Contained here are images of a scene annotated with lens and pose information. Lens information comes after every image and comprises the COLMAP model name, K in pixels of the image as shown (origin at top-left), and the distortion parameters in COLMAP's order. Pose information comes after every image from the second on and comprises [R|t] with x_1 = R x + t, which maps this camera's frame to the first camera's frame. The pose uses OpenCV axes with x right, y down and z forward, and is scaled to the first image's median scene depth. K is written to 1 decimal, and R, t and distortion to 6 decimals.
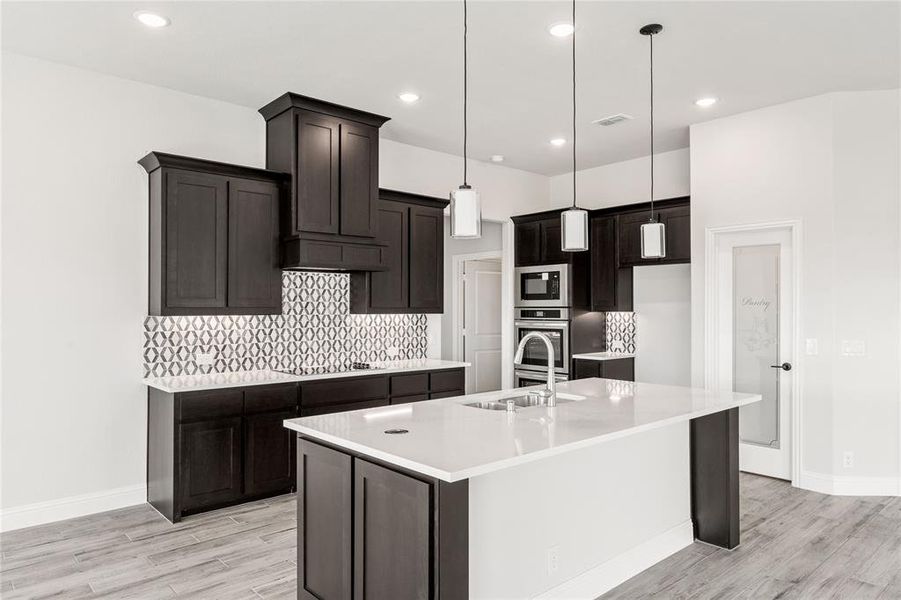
lens RADIAL K [[582.5, 0, 455.4], [0, 582.5, 303.2], [0, 0, 1]] dist [0.002179, -0.001576]
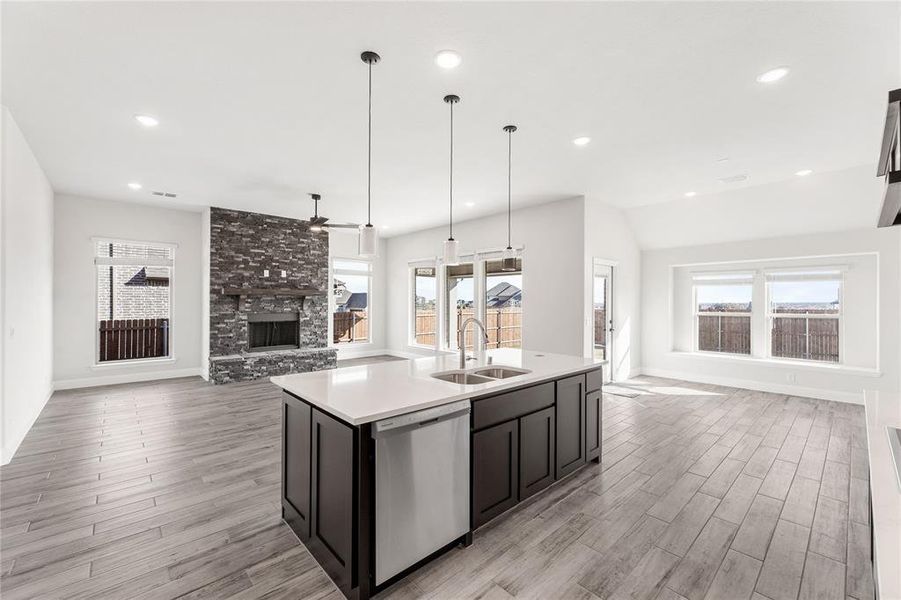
lens RADIAL K [[366.4, 0, 455.0], [0, 366.4, 301.4], [0, 0, 1]] dist [0.001981, -0.000864]
pose [[-0.999735, -0.003045, -0.022814, 0.118542], [-0.002839, 0.999955, -0.009062, 0.011139], [0.022841, -0.008995, -0.999699, 1.110012]]
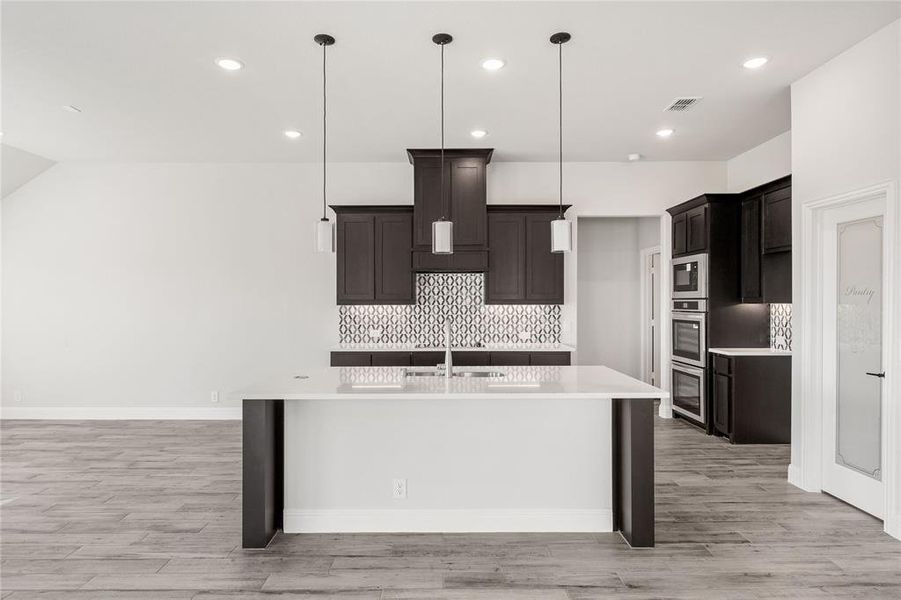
lens RADIAL K [[510.3, 0, 443.9], [0, 510.3, 302.0], [0, 0, 1]] dist [-0.003969, 0.004154]
pose [[0.746645, 0.000159, -0.665222, 0.513539], [0.007540, 0.999934, 0.008702, 0.002432], [0.665180, -0.011513, 0.746595, 0.101597]]
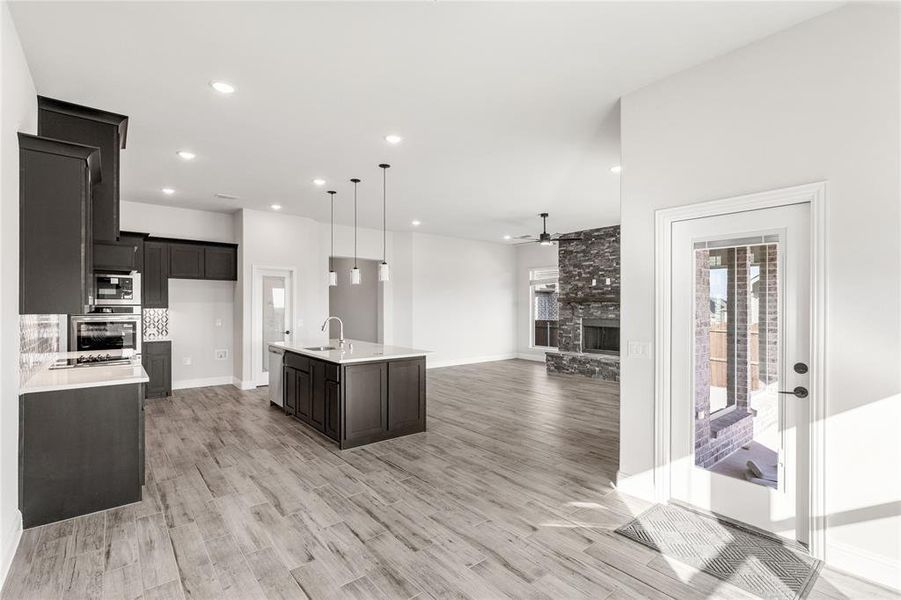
lens RADIAL K [[416.8, 0, 450.4], [0, 416.8, 306.9], [0, 0, 1]] dist [-0.001001, 0.000071]
pose [[0.038510, 0.000005, 0.999258, -0.897629], [-0.011494, 0.999934, 0.000438, 0.002732], [-0.999192, -0.011502, 0.038507, 0.279890]]
